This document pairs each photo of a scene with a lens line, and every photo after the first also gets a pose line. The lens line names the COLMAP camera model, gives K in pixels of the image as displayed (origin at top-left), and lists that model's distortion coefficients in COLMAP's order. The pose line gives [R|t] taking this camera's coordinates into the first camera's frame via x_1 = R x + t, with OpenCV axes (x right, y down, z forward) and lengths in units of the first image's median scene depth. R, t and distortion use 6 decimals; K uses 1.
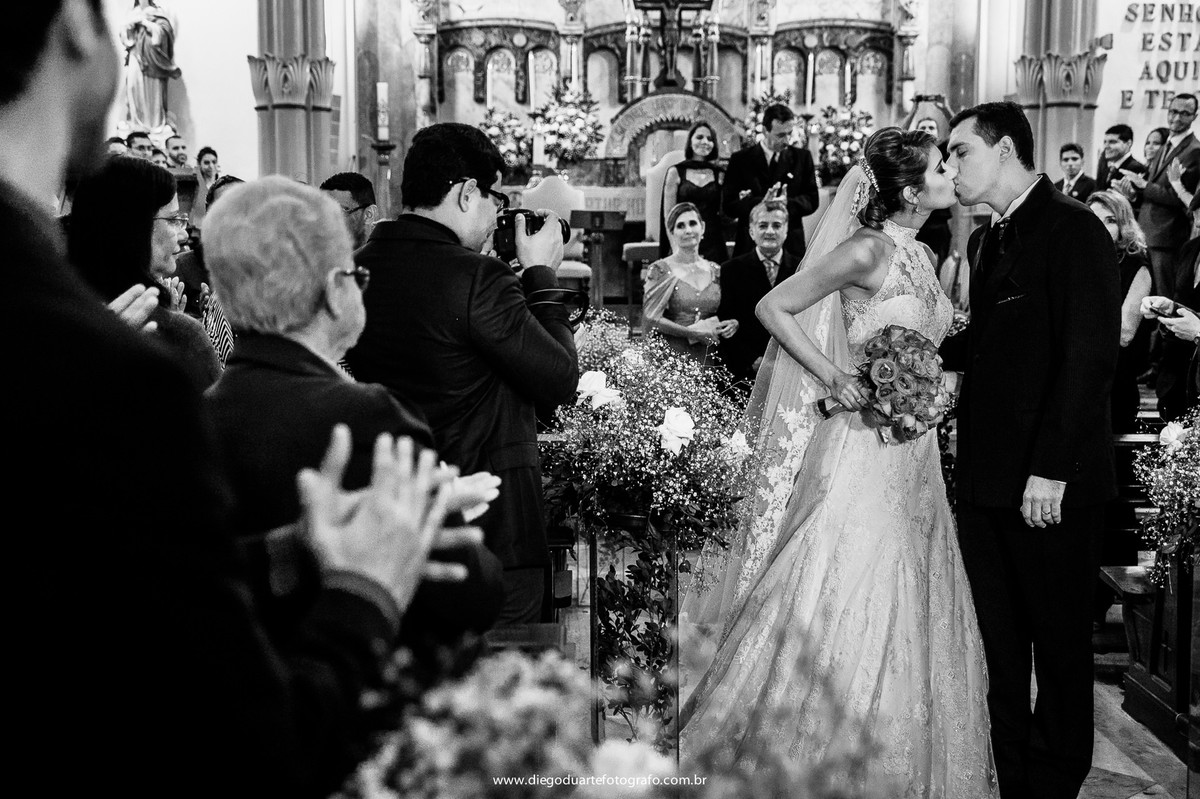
lens RADIAL K [[1708.6, 0, 598.0], [0, 1708.6, 399.3], [0, 0, 1]] dist [0.015018, 0.000000]
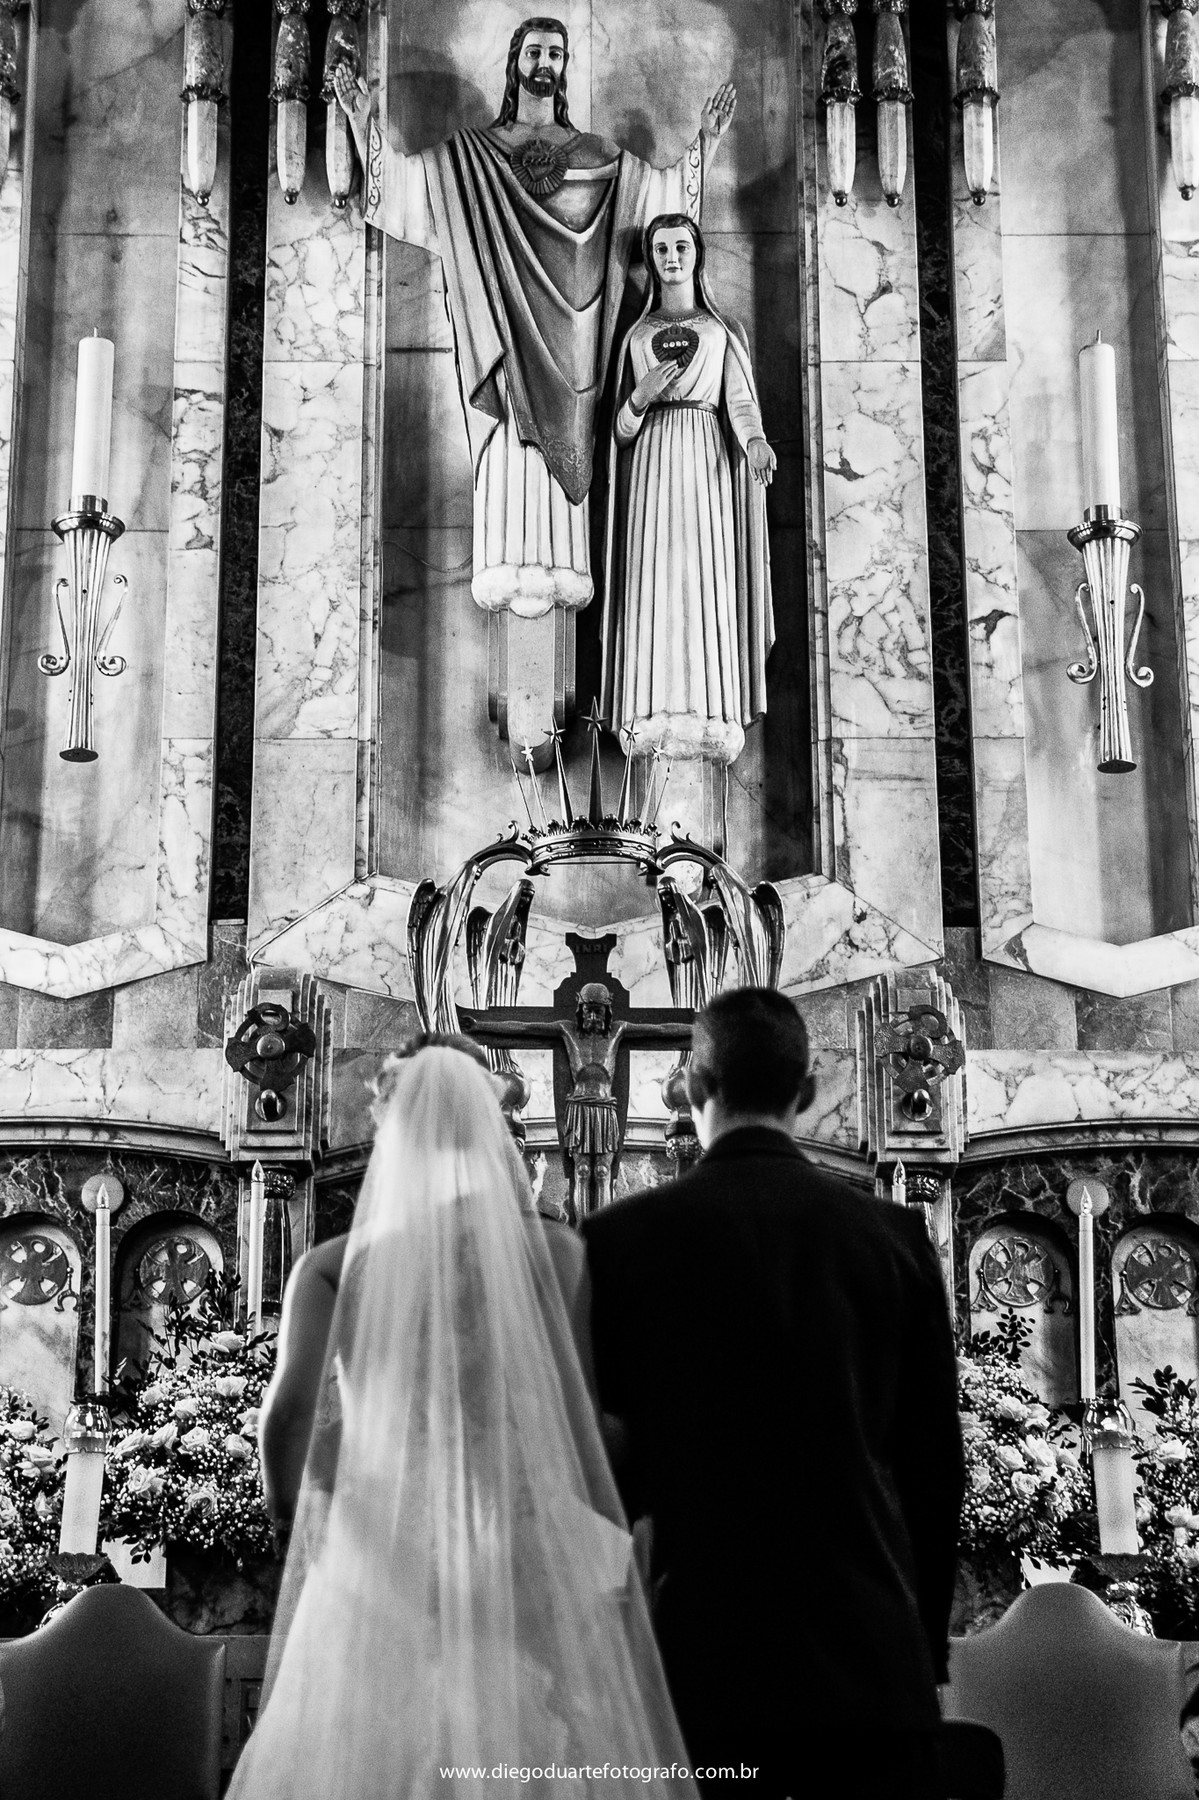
lens RADIAL K [[3562.9, 0, 606.5], [0, 3562.9, 895.0], [0, 0, 1]] dist [0.312956, 0.000000]
pose [[0.999607, -0.009181, -0.026474, 0.058711], [-0.003203, 0.901166, -0.433463, 0.012583], [0.027837, 0.433377, 0.900783, 0.420170]]
